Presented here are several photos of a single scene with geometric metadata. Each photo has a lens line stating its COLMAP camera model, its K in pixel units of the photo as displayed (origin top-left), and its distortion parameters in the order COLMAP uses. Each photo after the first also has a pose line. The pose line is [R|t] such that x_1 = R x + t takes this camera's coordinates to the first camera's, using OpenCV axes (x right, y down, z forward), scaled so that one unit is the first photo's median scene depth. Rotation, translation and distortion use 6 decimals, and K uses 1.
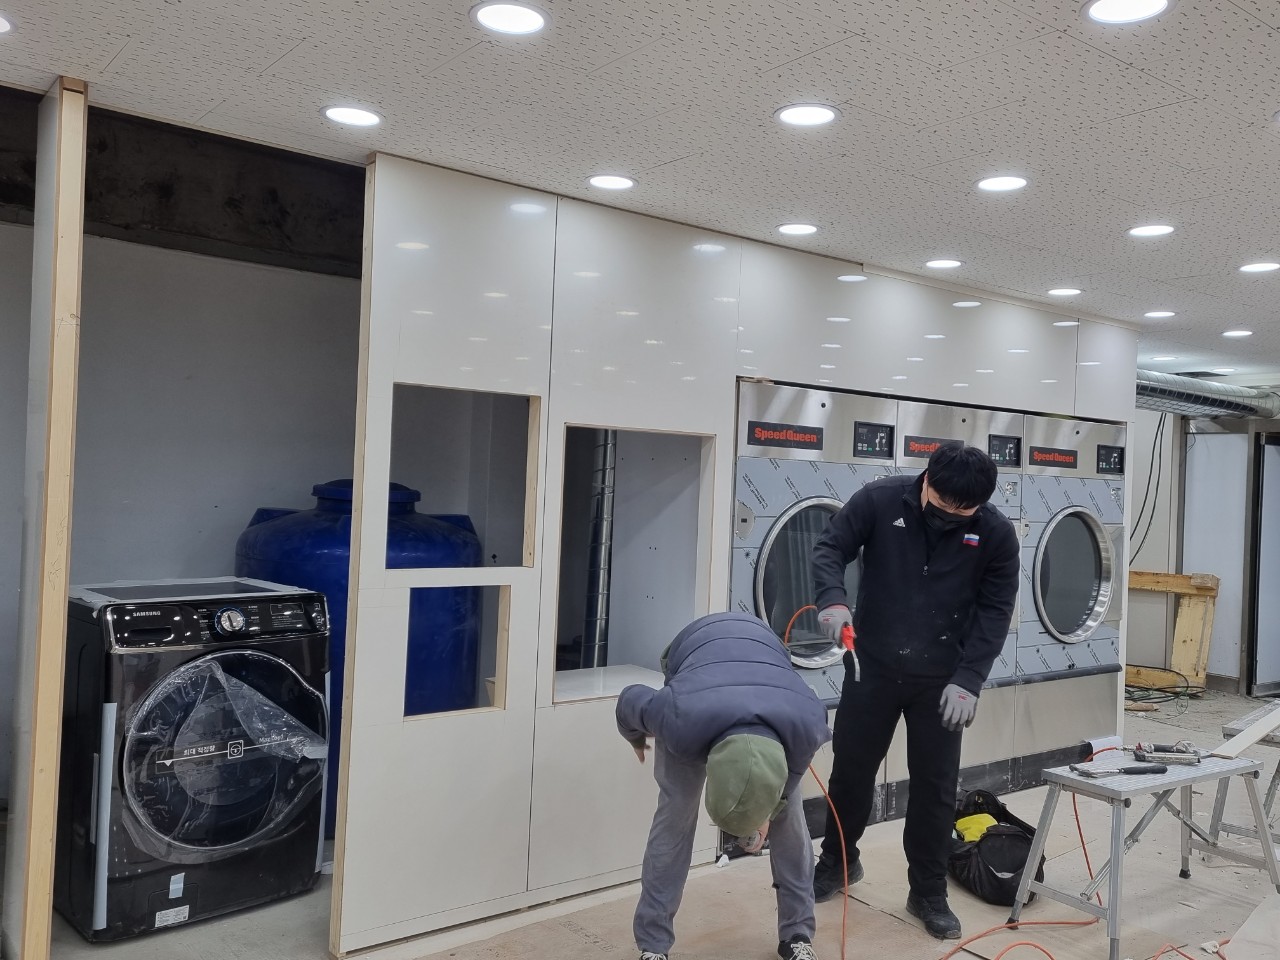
lens RADIAL K [[1079.6, 0, 640.0], [0, 1079.6, 480.0], [0, 0, 1]] dist [0.067298, -0.002807]
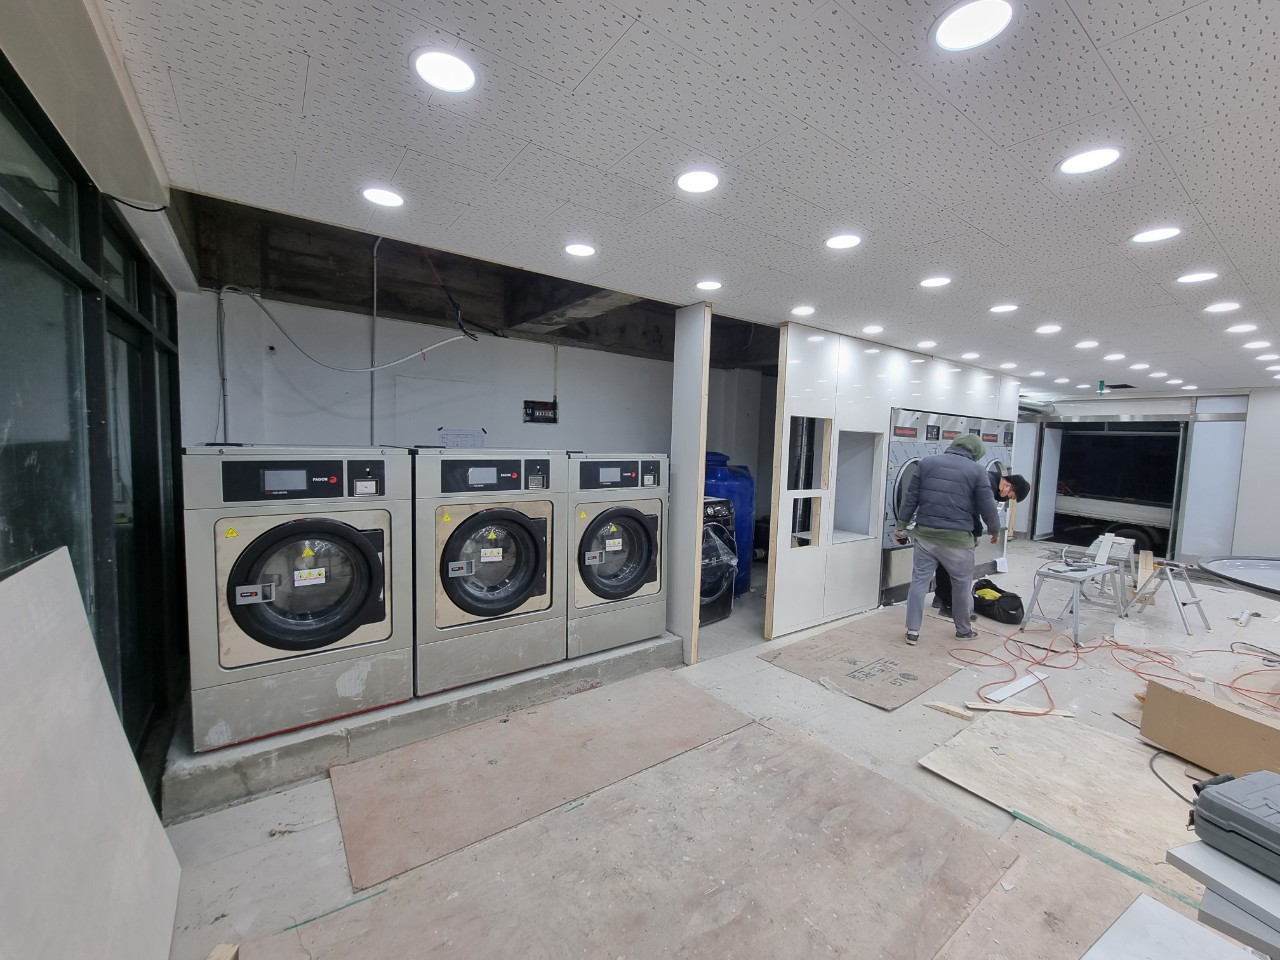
lens RADIAL K [[515.3, 0, 640.0], [0, 515.3, 480.0], [0, 0, 1]] dist [0.013884, 0.000014]
pose [[0.999247, -0.005761, -0.038378, -0.408212], [0.008659, 0.997087, 0.075781, -0.027804], [0.037830, -0.076056, 0.996386, -0.152276]]
